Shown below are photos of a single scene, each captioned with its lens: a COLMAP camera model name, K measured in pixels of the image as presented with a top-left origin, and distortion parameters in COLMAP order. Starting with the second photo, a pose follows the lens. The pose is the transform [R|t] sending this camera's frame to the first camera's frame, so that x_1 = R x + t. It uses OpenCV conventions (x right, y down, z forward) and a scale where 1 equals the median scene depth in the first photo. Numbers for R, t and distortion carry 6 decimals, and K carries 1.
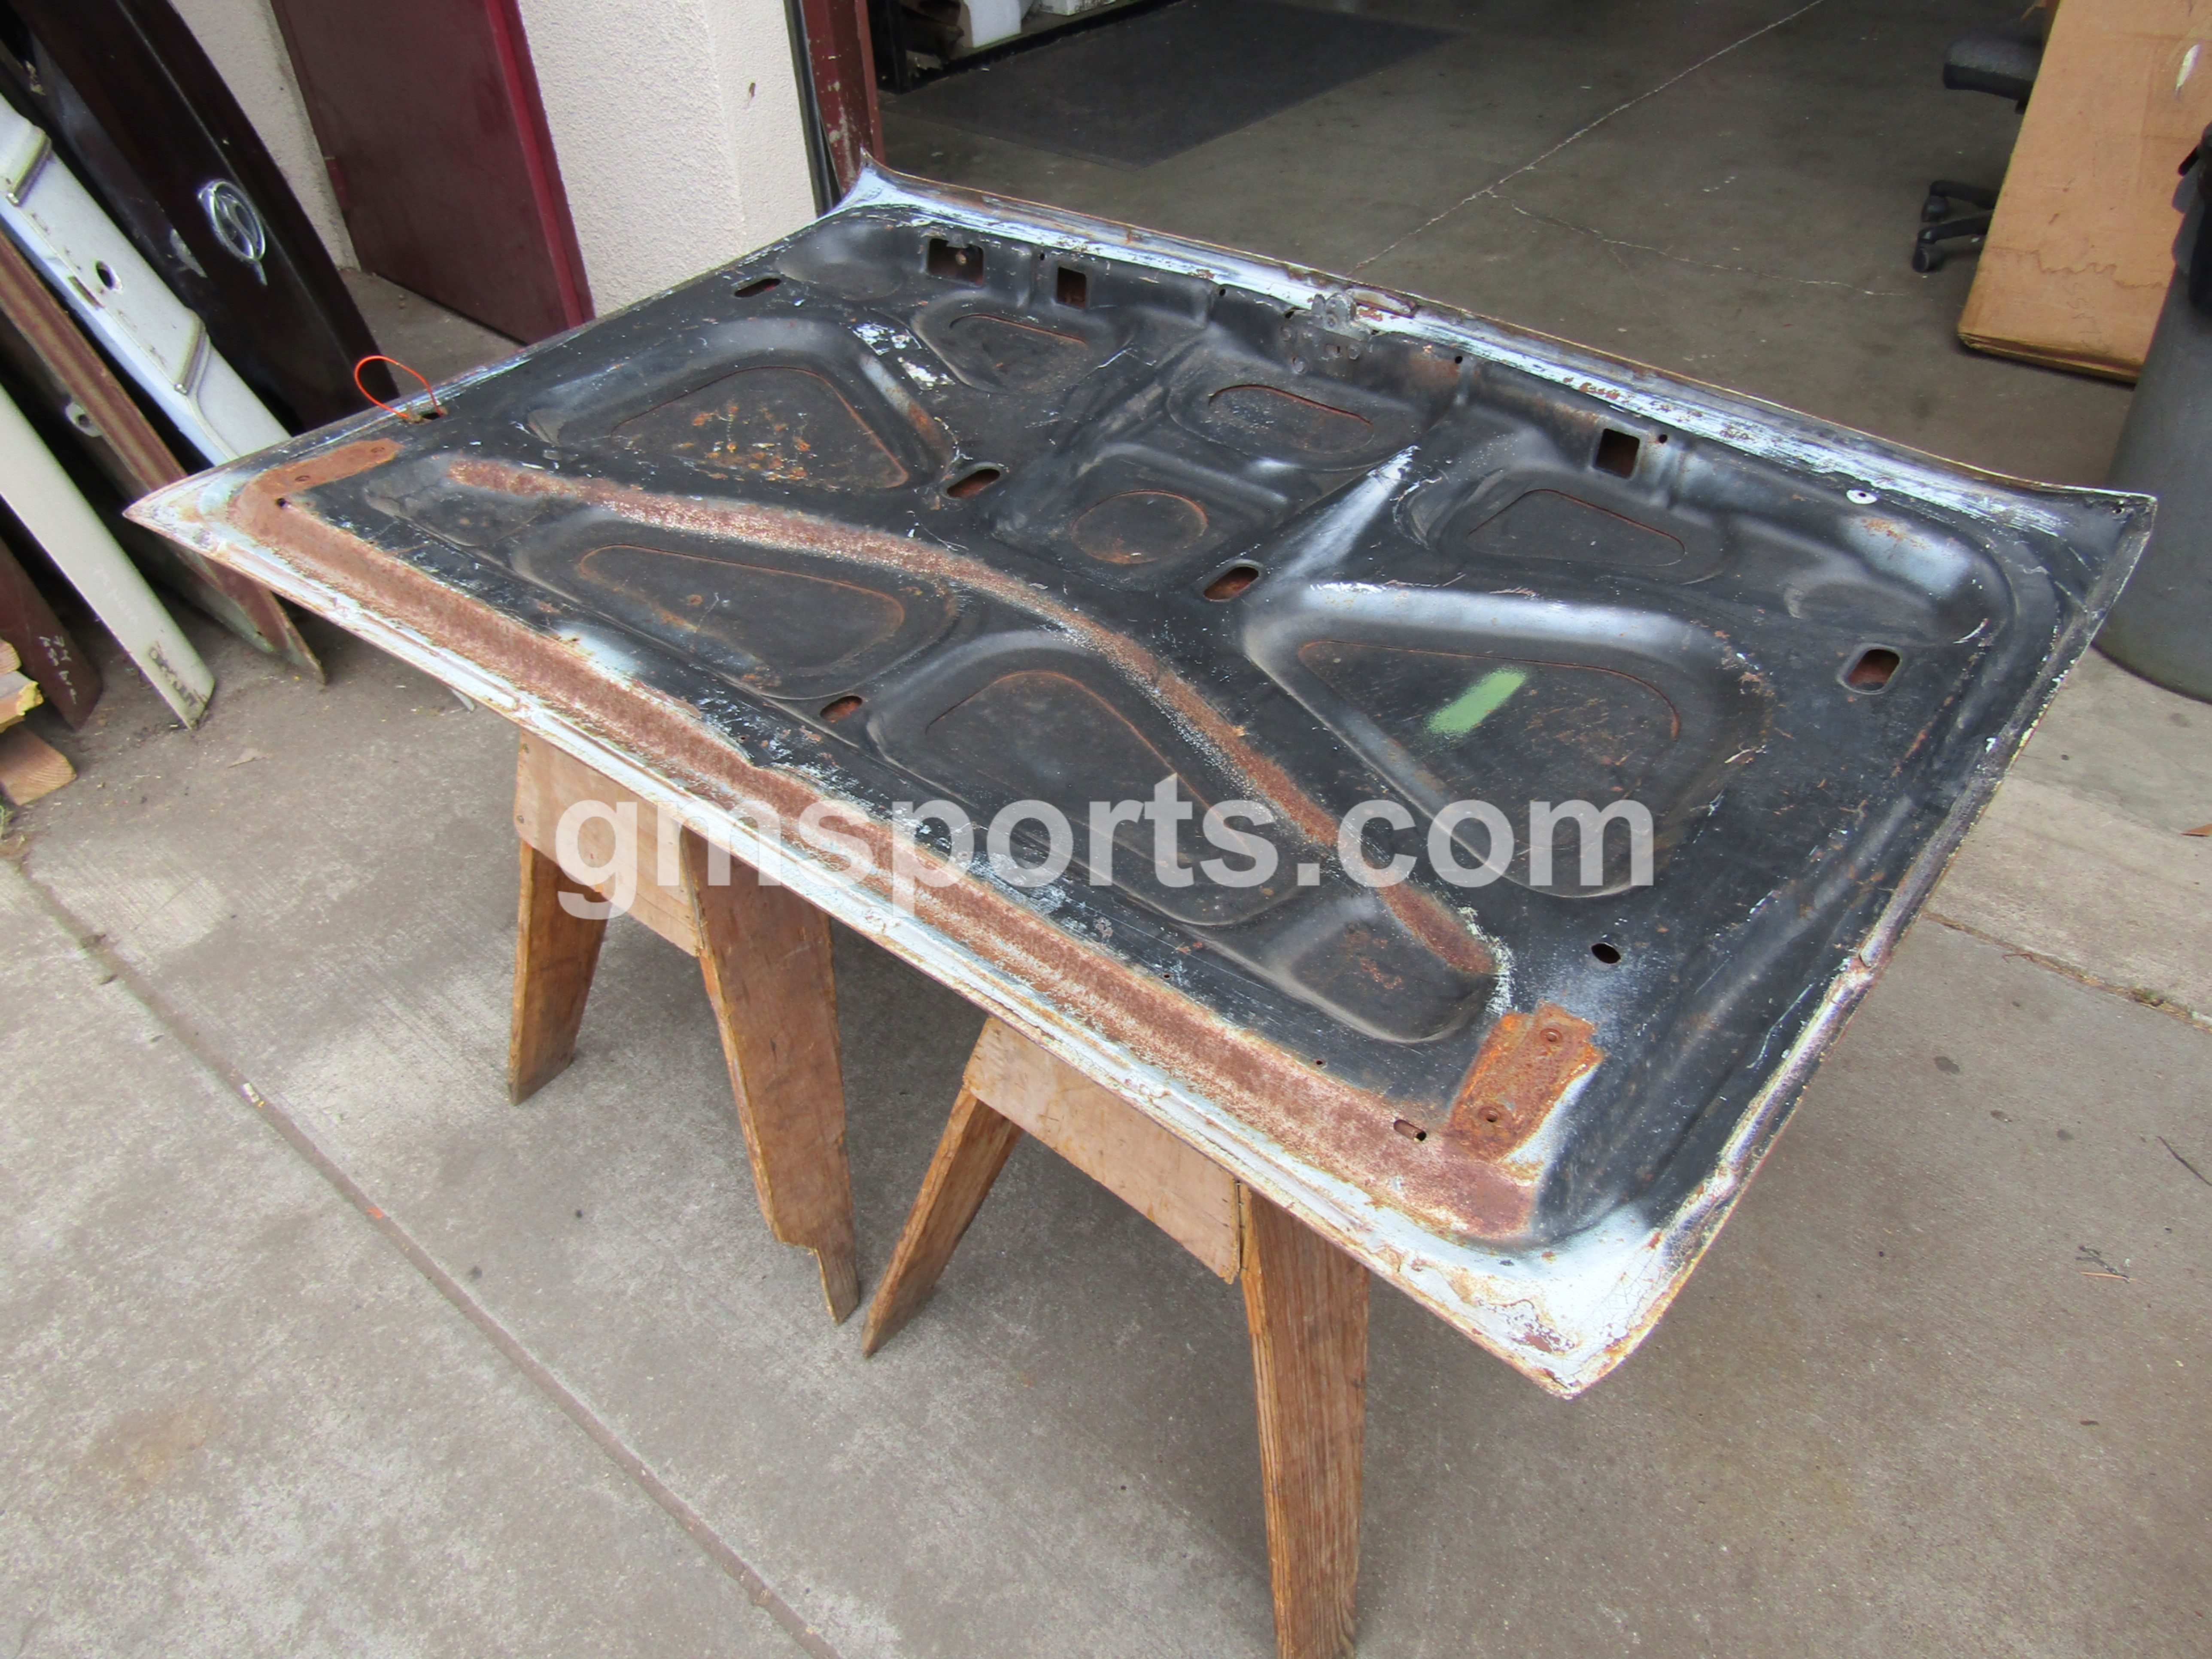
lens RADIAL K [[1574.1, 0, 1113.6], [0, 1574.1, 821.0], [0, 0, 1]] dist [-0.003626, 0.002049]
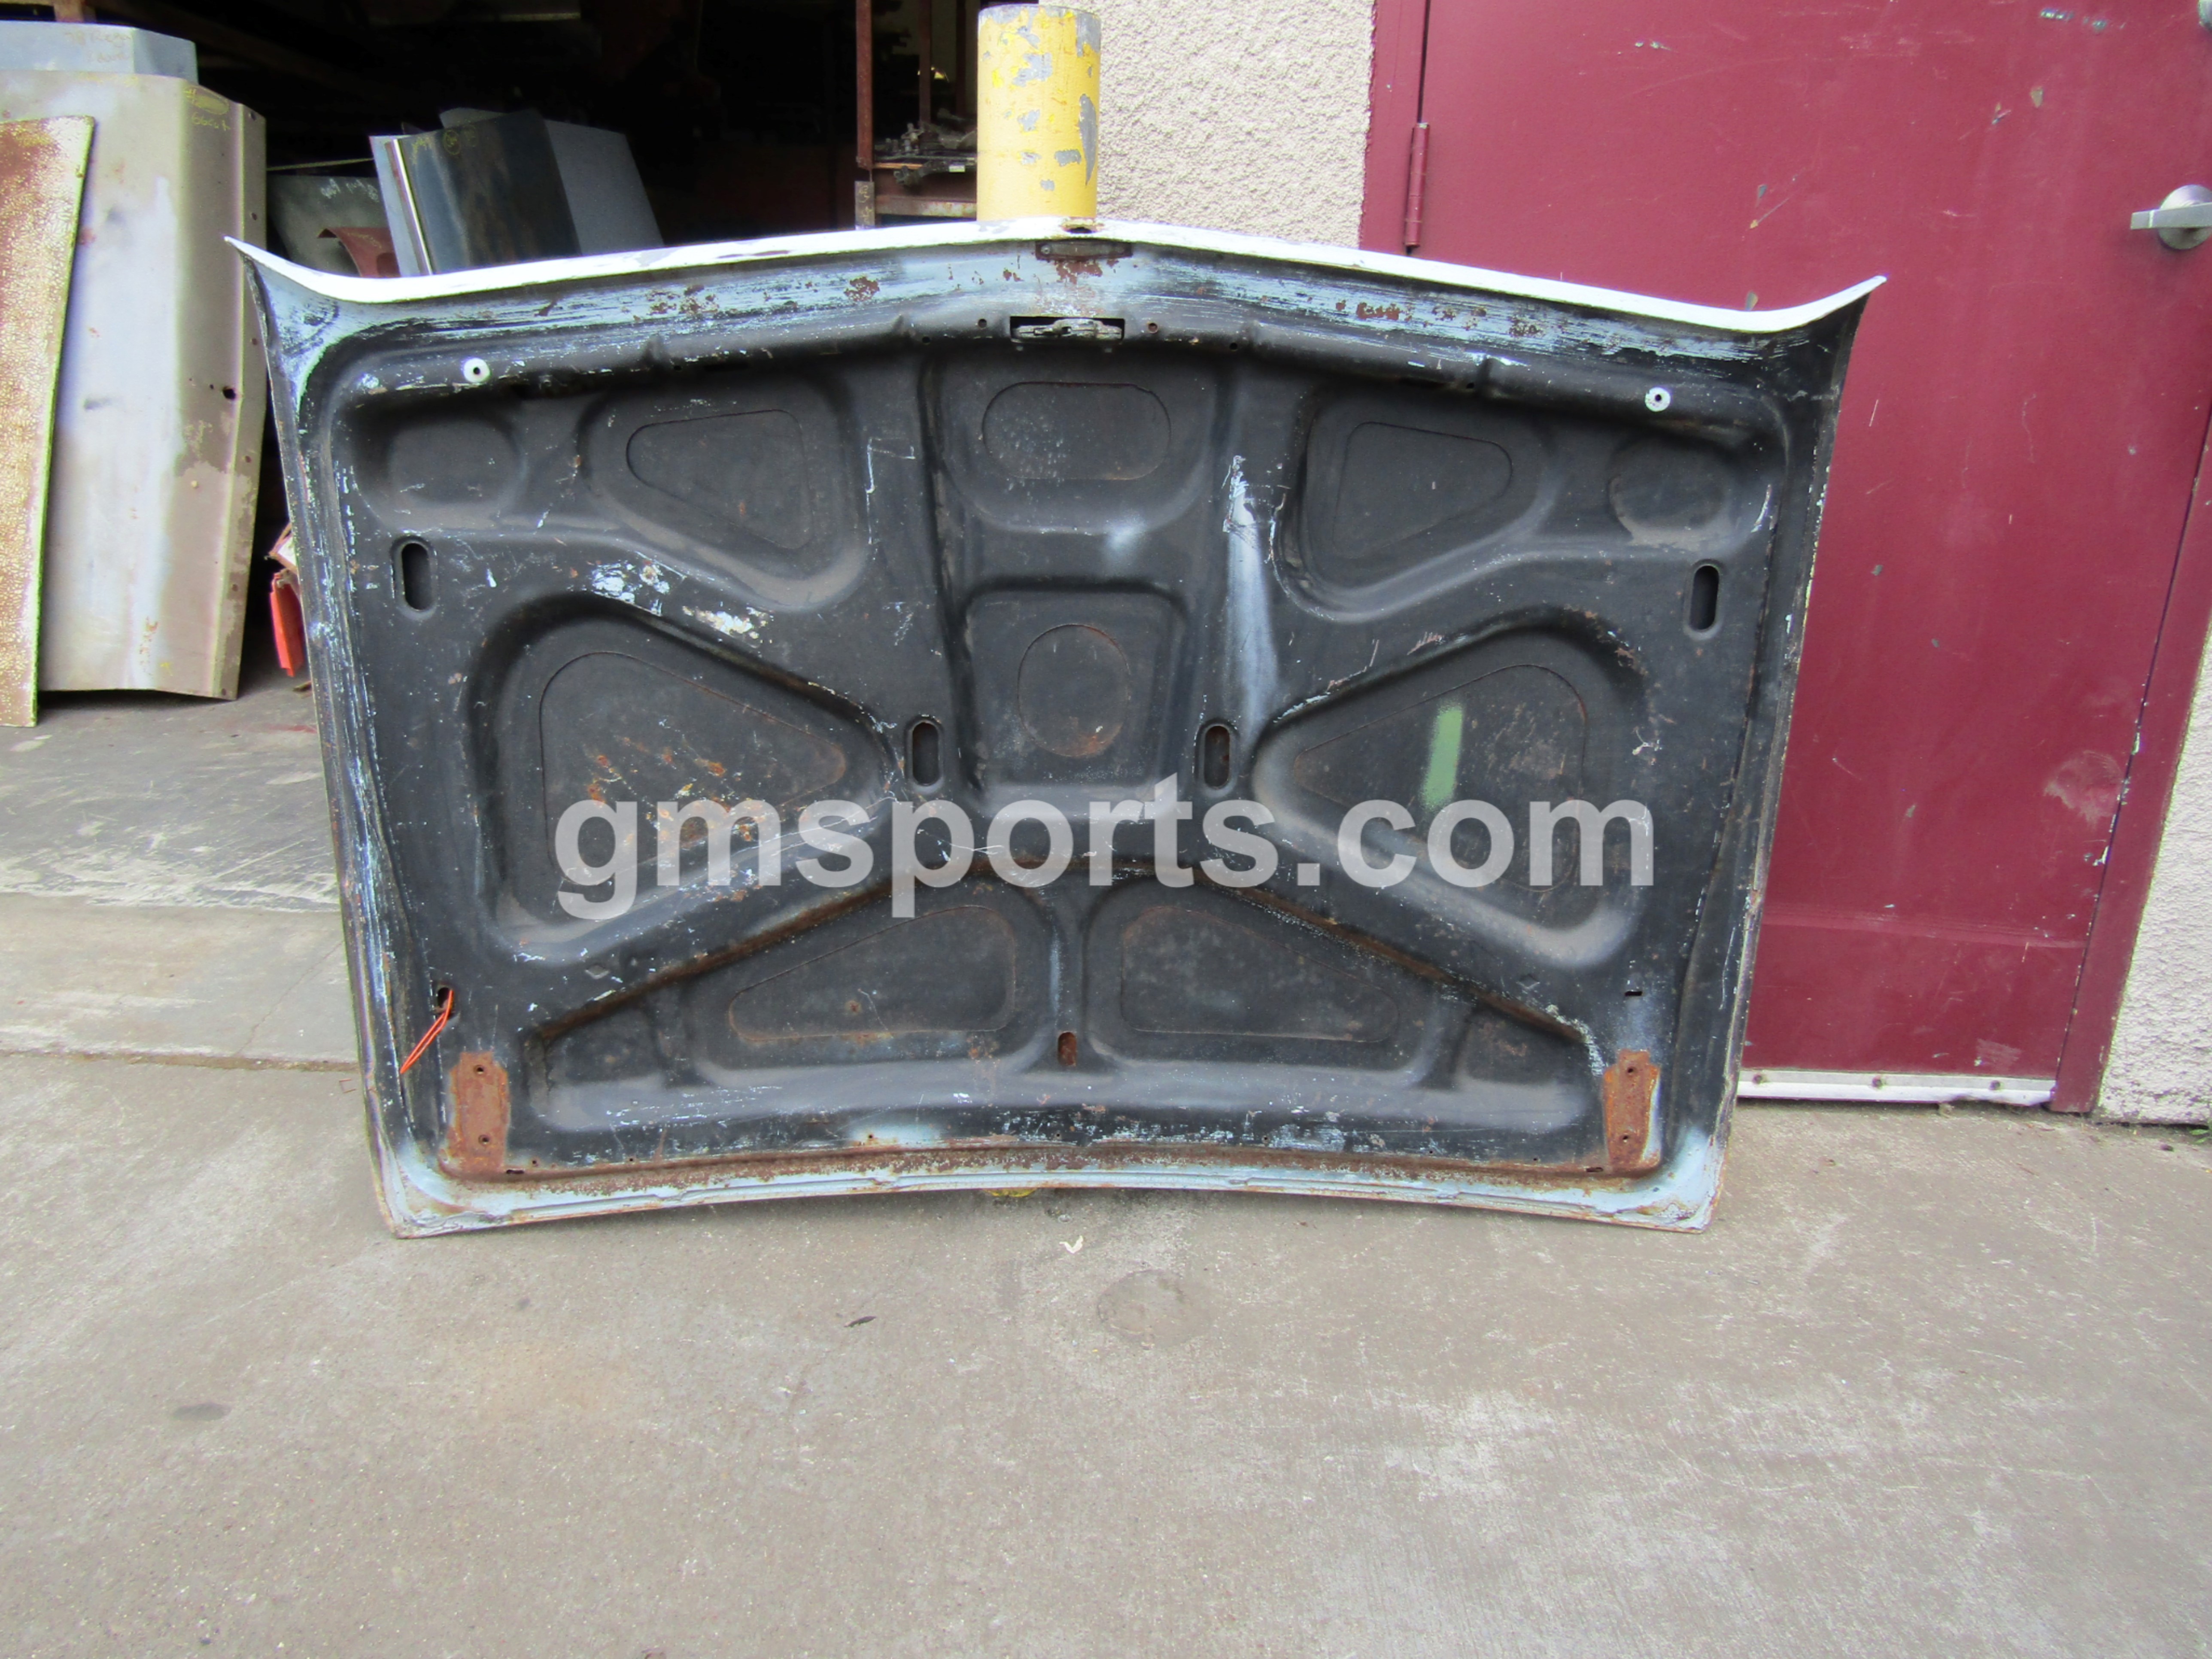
lens RADIAL K [[1574.1, 0, 1112.2], [0, 1574.1, 835.1], [0, 0, 1]] dist [-0.003626, 0.002049]
pose [[0.799235, -0.593371, -0.095575, 0.083727], [0.340628, 0.316187, 0.885437, -1.129689], [-0.495173, -0.740227, 0.454827, 0.421633]]
